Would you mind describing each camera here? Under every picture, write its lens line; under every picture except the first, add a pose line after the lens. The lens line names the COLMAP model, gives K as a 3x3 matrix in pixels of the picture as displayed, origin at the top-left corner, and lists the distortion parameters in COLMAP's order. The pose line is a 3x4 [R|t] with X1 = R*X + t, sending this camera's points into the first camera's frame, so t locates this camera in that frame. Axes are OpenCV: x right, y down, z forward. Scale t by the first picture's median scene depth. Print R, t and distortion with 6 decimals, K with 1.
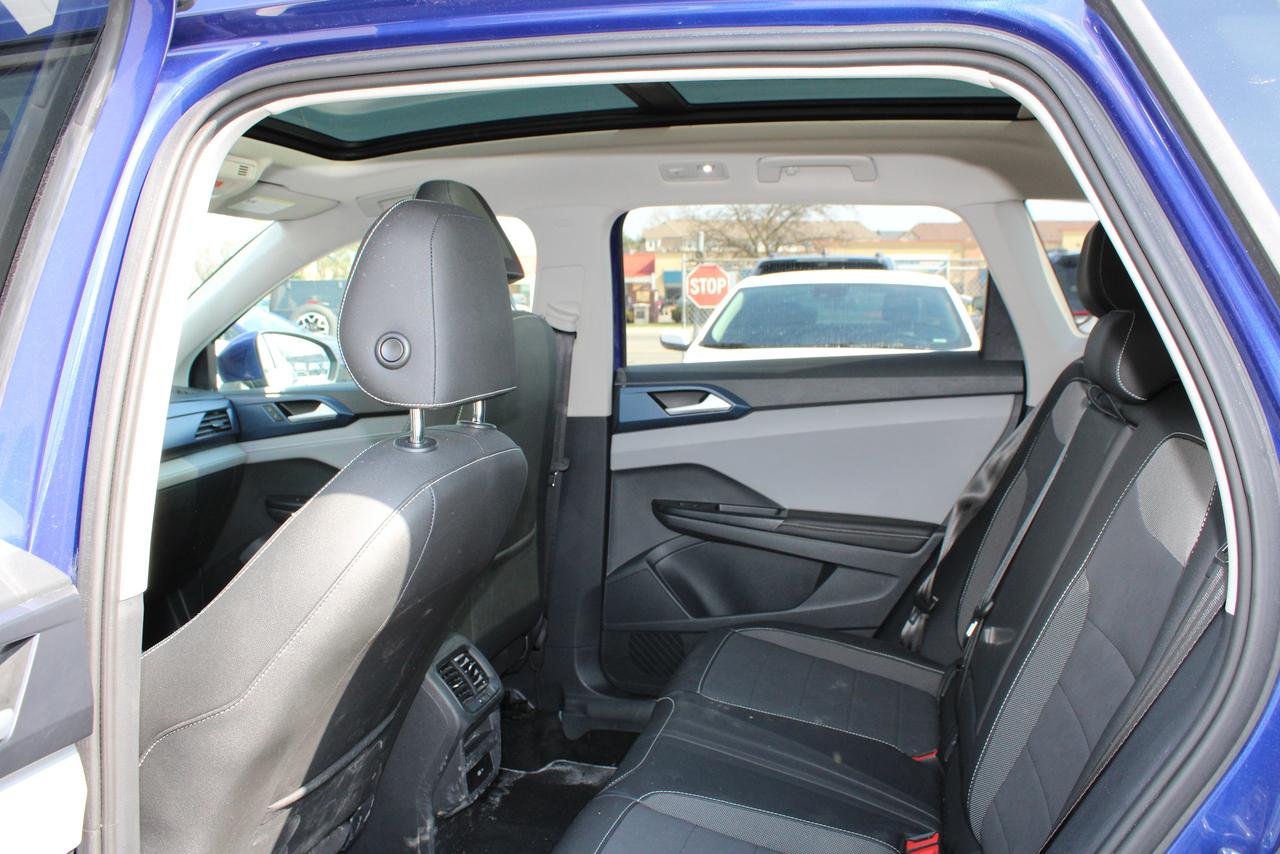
lens RADIAL K [[1061.6, 0, 630.5], [0, 1061.6, 418.0], [0, 0, 1]] dist [-0.164170, 0.130013]
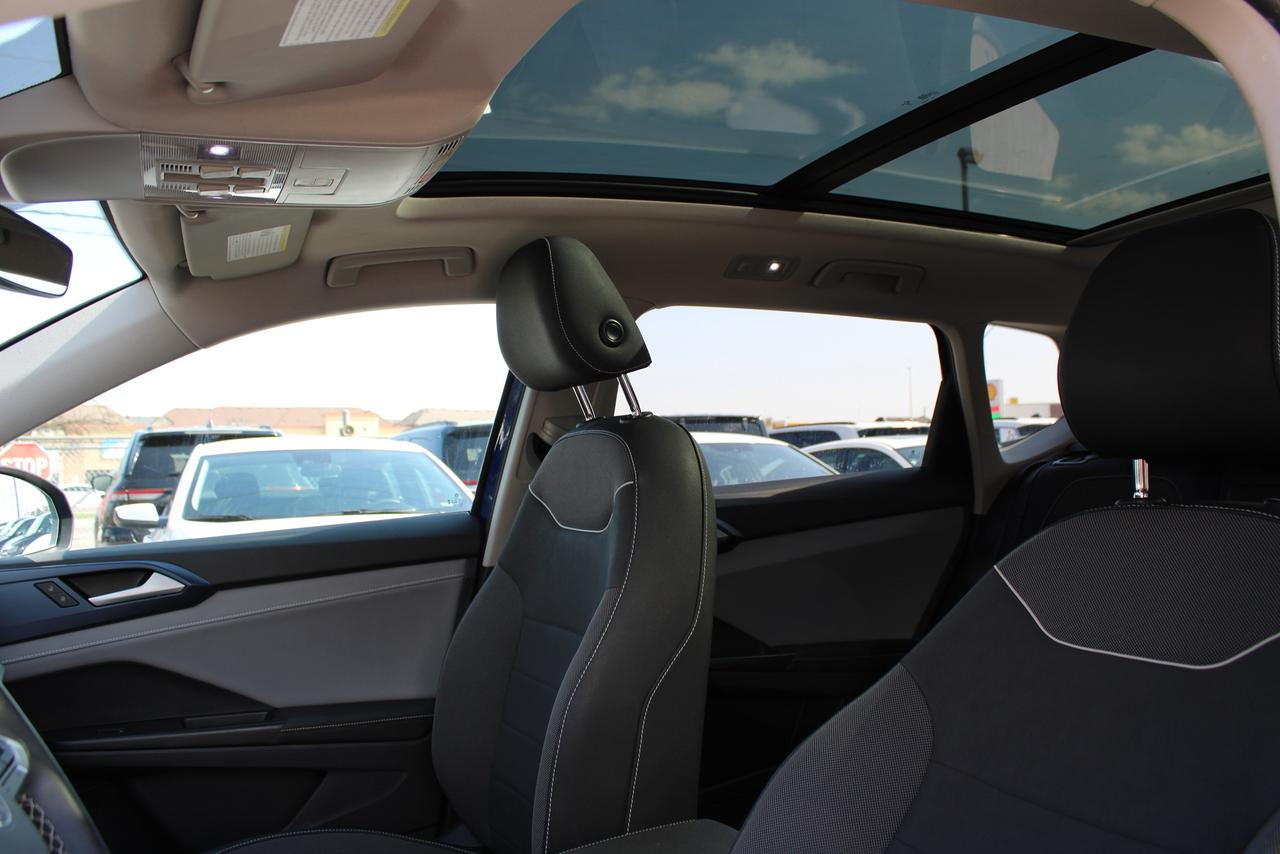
lens RADIAL K [[1061.6, 0, 639.7], [0, 1061.6, 430.5], [0, 0, 1]] dist [-0.164170, 0.130013]
pose [[0.768758, 0.015657, 0.639348, -0.586951], [0.090436, 0.986993, -0.132911, 0.013922], [-0.633113, 0.159996, 0.757343, 0.393271]]
